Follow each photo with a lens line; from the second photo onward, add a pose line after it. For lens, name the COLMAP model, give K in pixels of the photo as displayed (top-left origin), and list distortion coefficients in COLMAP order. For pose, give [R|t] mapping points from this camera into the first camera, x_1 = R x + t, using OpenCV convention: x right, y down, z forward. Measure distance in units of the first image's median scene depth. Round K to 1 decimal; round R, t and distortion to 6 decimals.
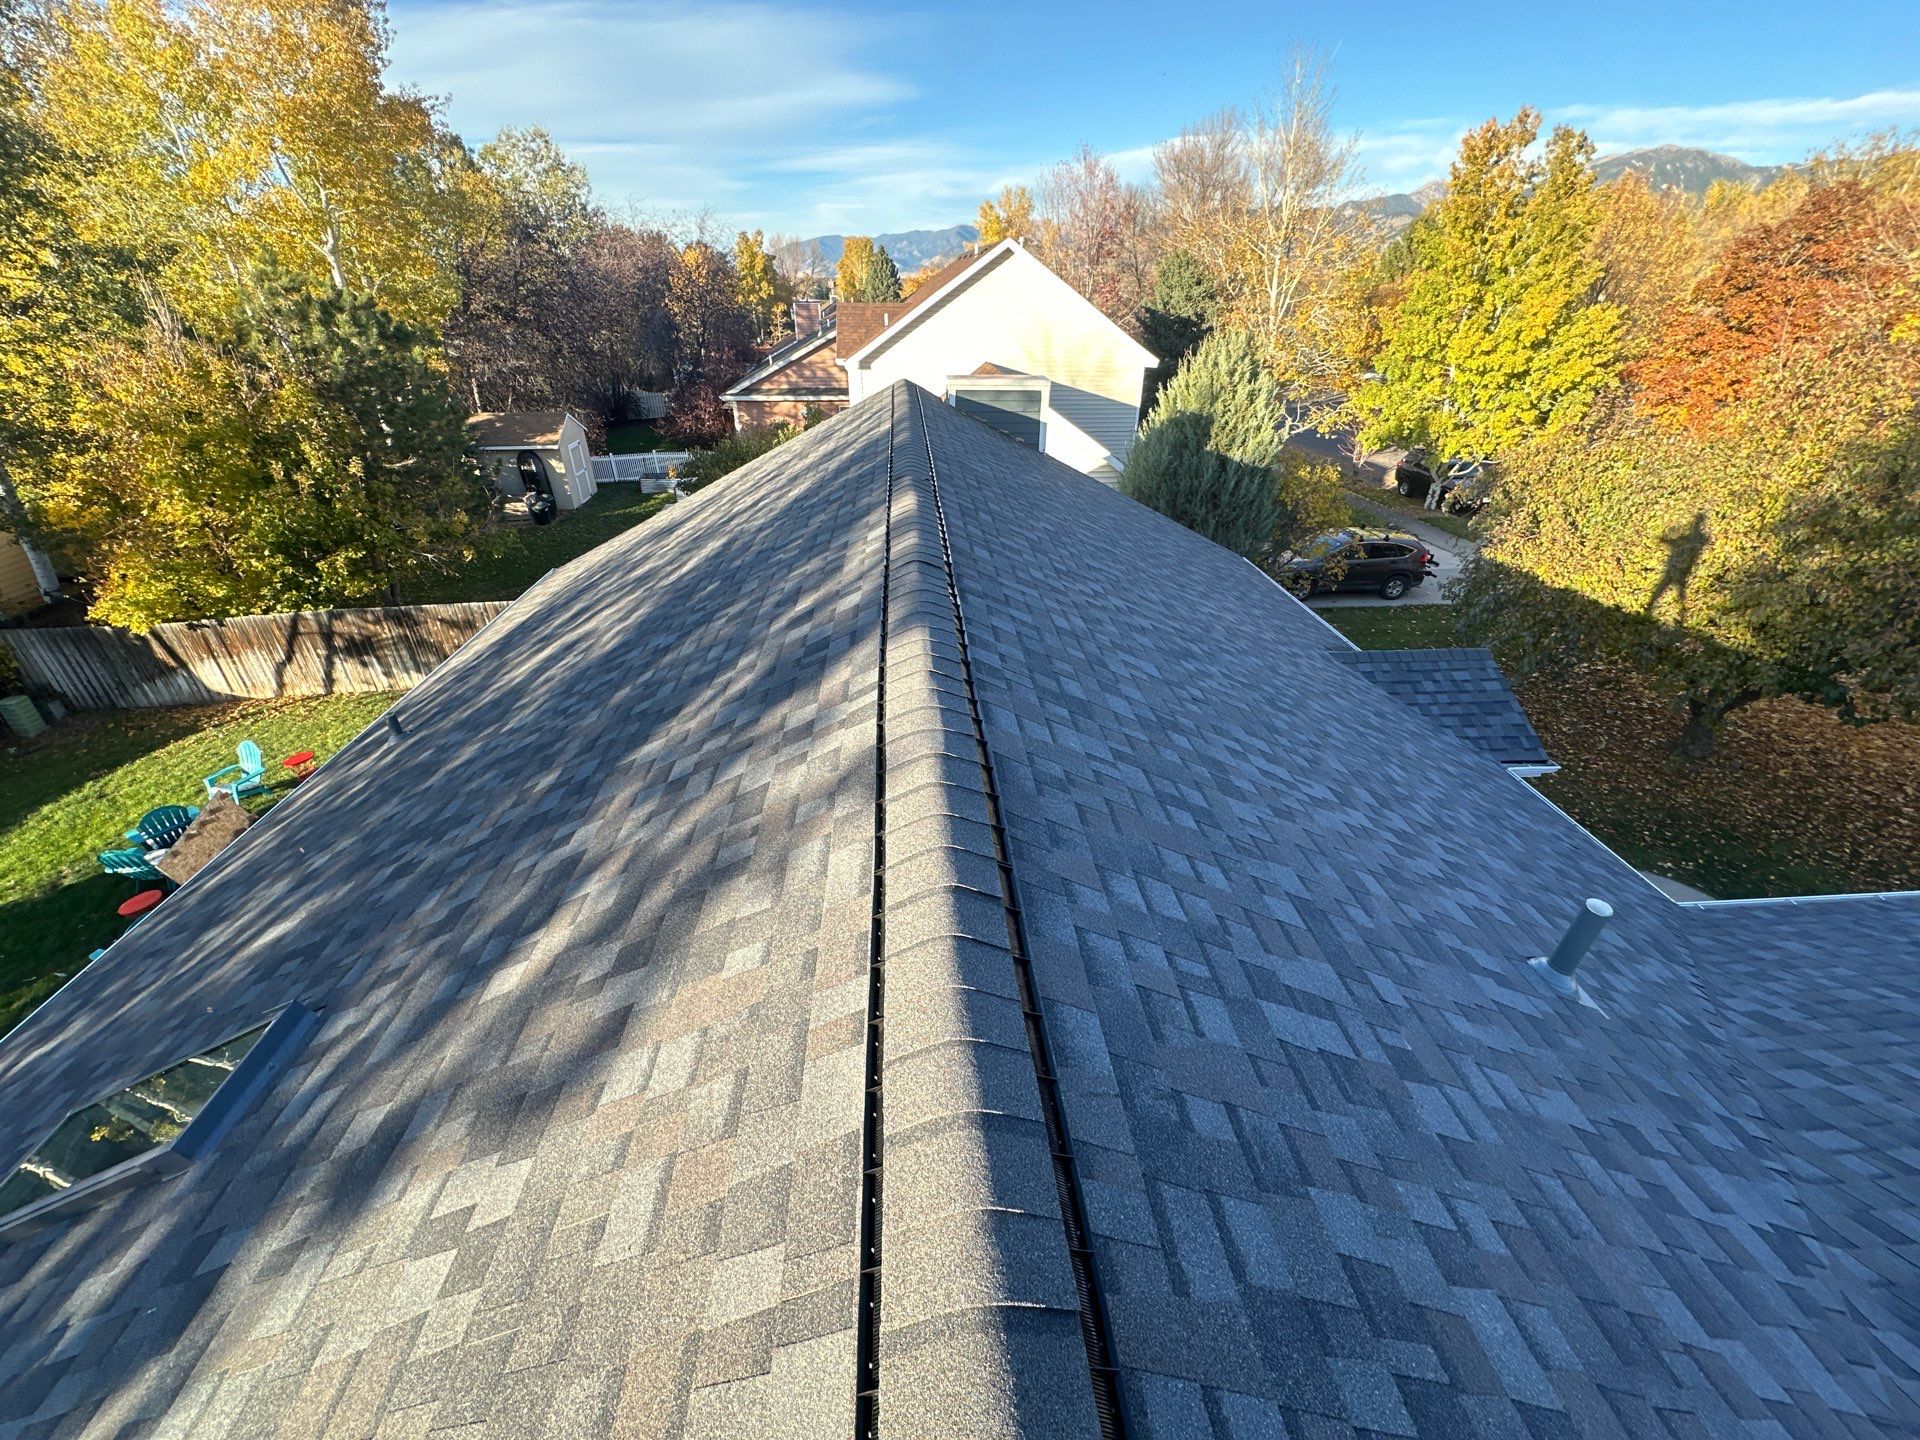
lens RADIAL K [[759.2, 0, 960.0], [0, 759.2, 720.0], [0, 0, 1]] dist [-0.000874, -0.000271]
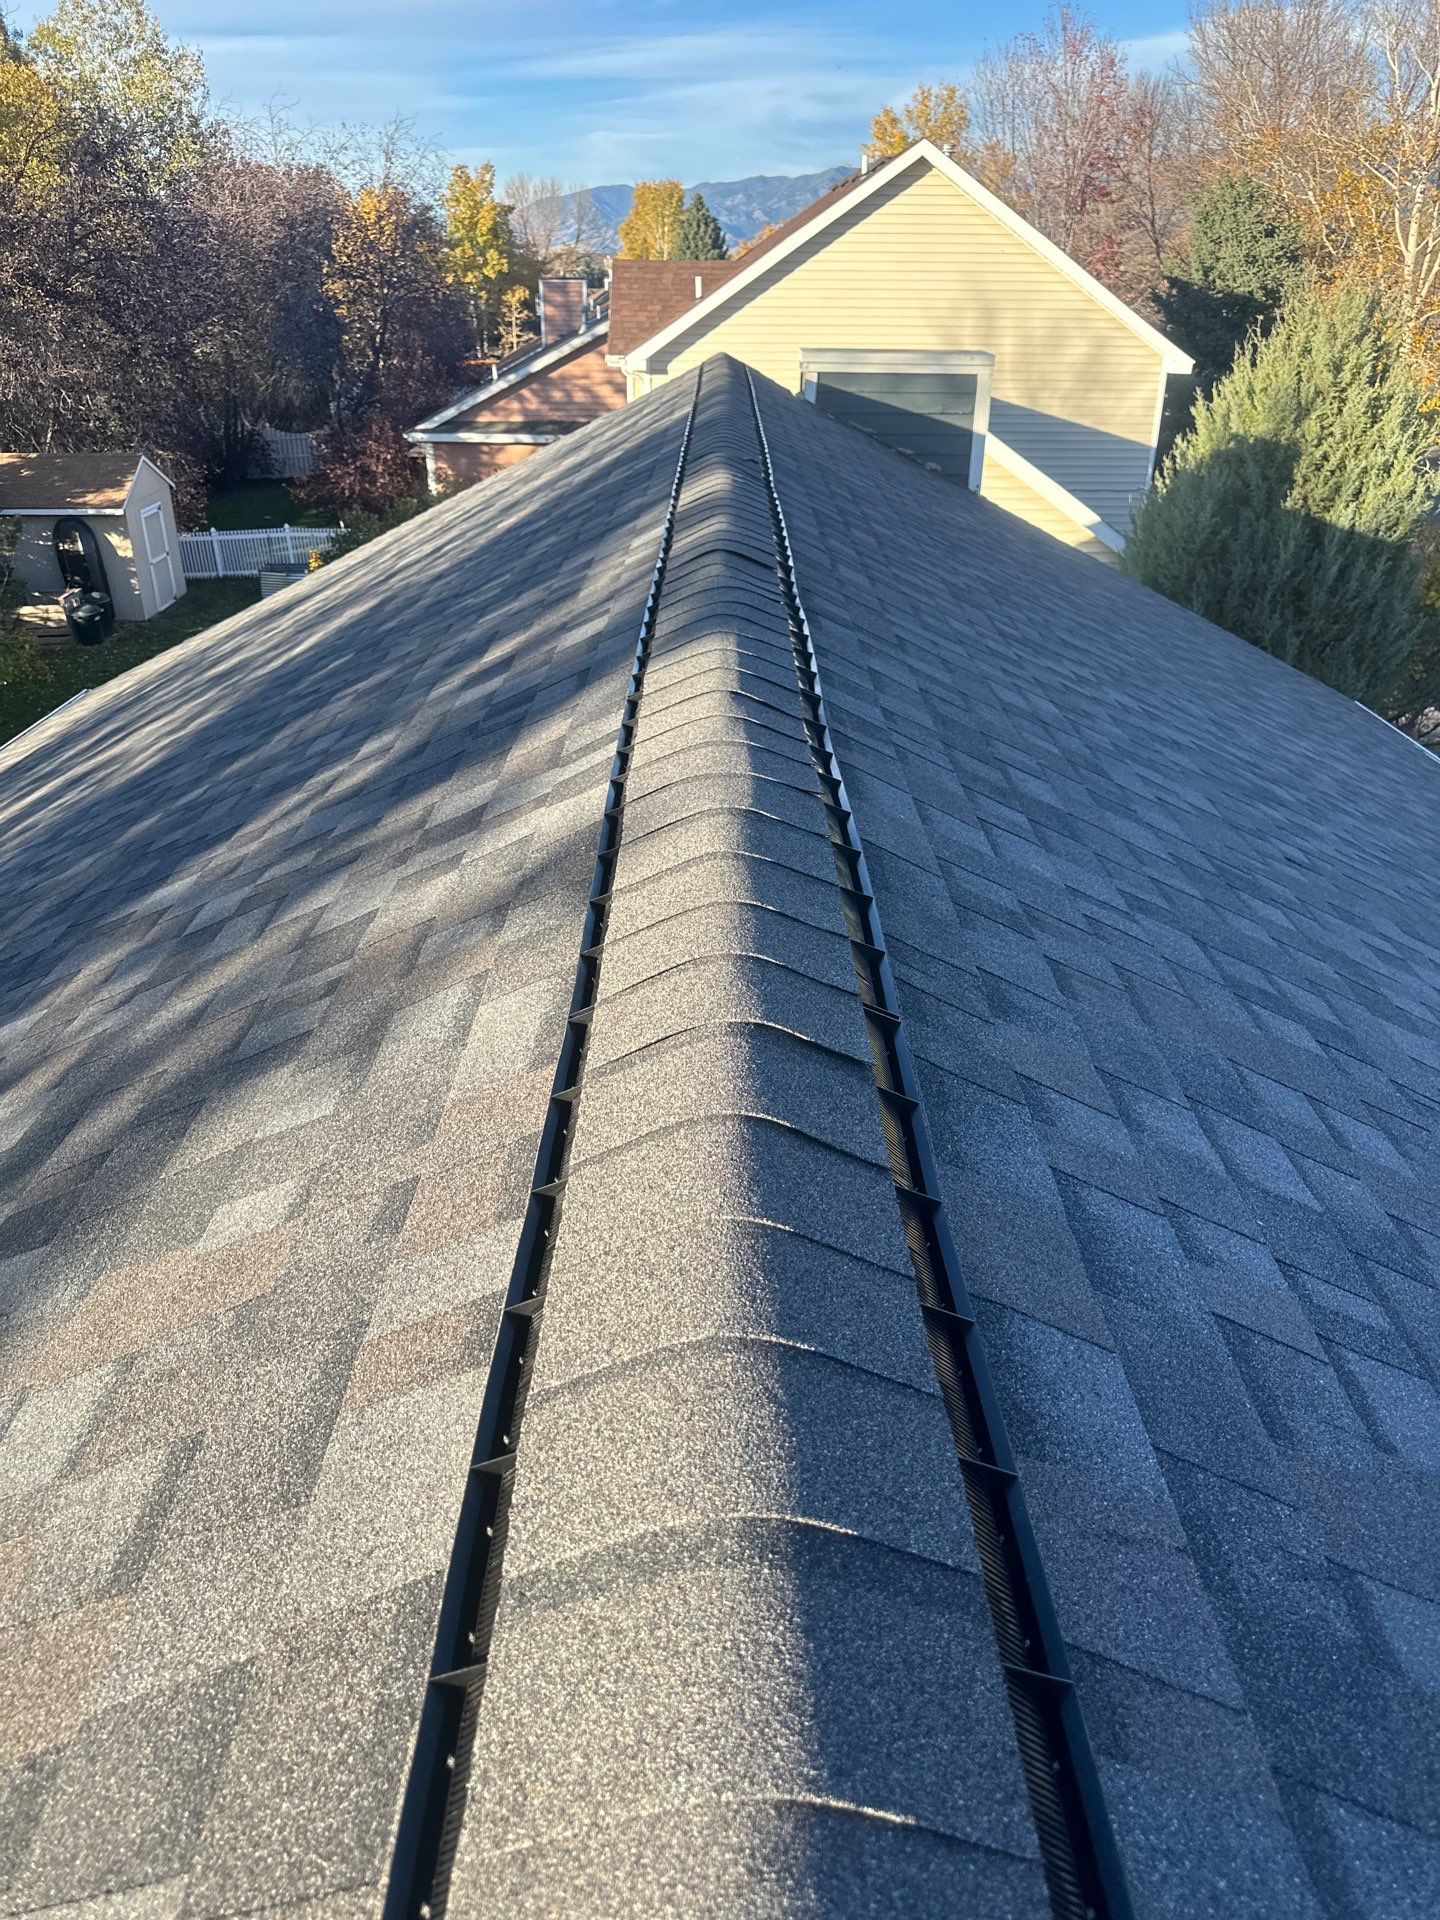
lens RADIAL K [[1344.4, 0, 707.9], [0, 1344.4, 967.3], [0, 0, 1]] dist [0.050712, -0.059894]
pose [[0.996634, 0.036022, -0.073645, 0.007004], [-0.039648, 0.998041, -0.048389, 0.080838], [0.071758, 0.051146, 0.996110, 0.104426]]
